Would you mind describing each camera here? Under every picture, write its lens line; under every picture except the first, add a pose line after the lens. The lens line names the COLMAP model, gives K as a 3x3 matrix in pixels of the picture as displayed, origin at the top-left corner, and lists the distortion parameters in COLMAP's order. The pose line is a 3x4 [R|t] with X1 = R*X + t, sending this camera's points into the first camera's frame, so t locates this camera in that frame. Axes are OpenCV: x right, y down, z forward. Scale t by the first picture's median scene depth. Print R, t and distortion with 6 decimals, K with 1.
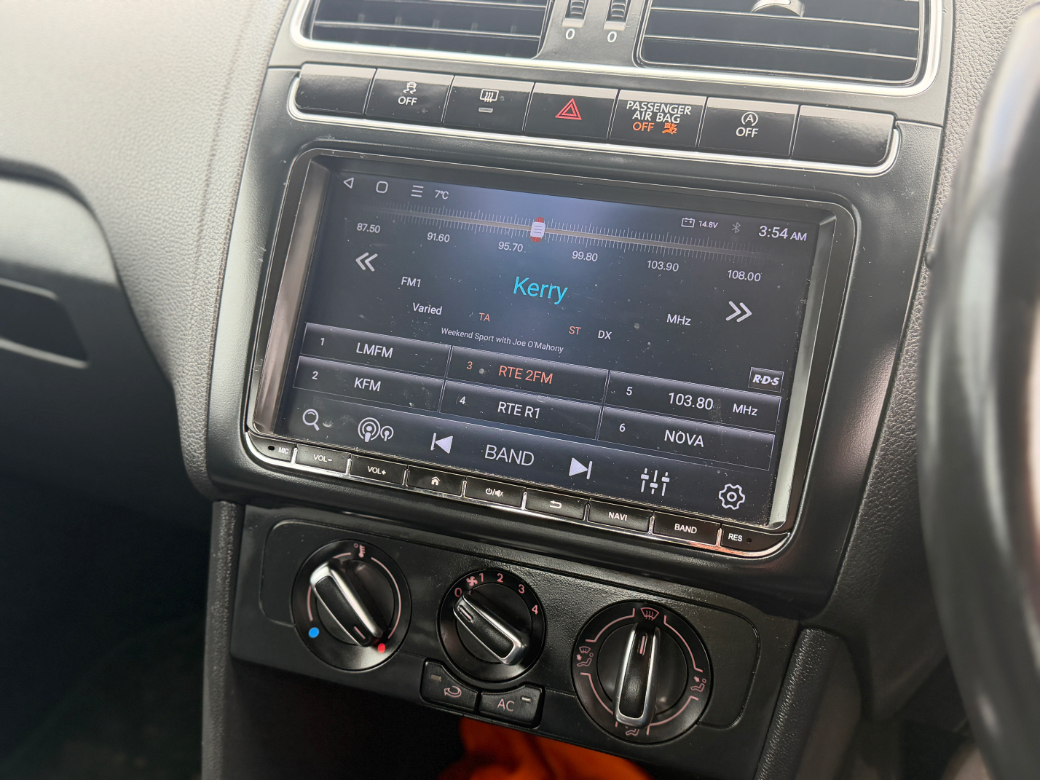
lens RADIAL K [[985.3, 0, 517.1], [0, 985.3, 387.1], [0, 0, 1]] dist [0.068084, 0.000000]
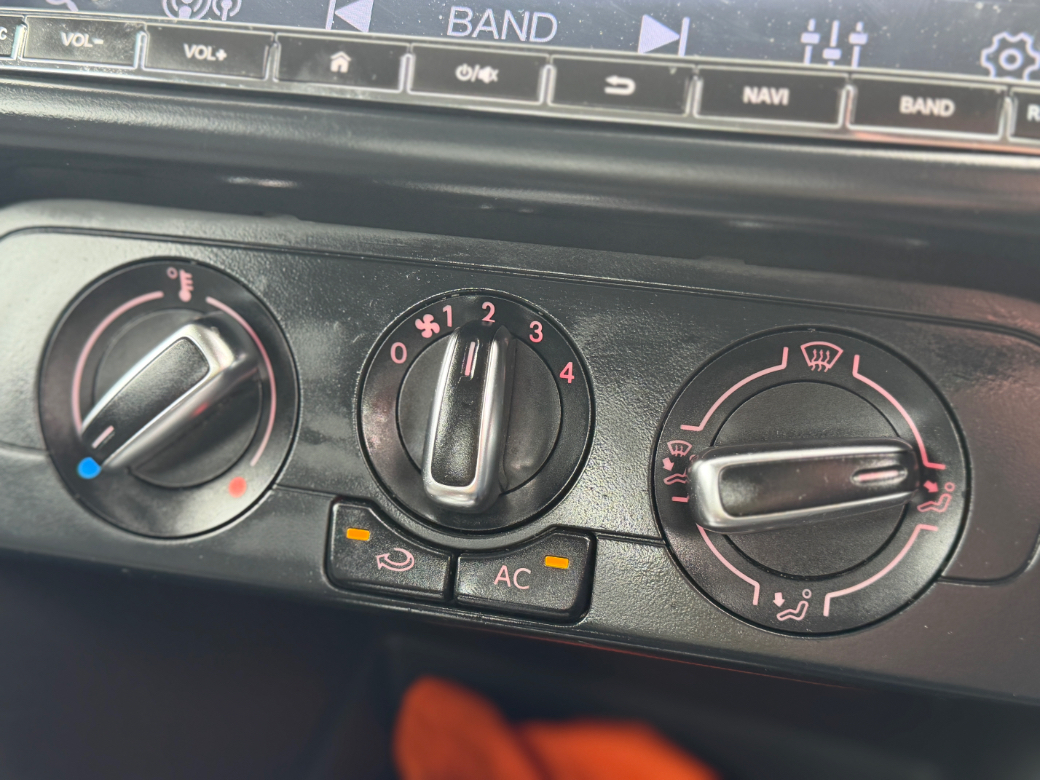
lens RADIAL K [[1353.4, 0, 522.4], [0, 1353.4, 391.9], [0, 0, 1]] dist [0.049578, 0.000000]
pose [[0.997215, -0.037629, 0.064391, -0.045130], [0.037440, 0.999290, 0.004146, 0.236630], [-0.064501, -0.001723, 0.997916, 0.379374]]
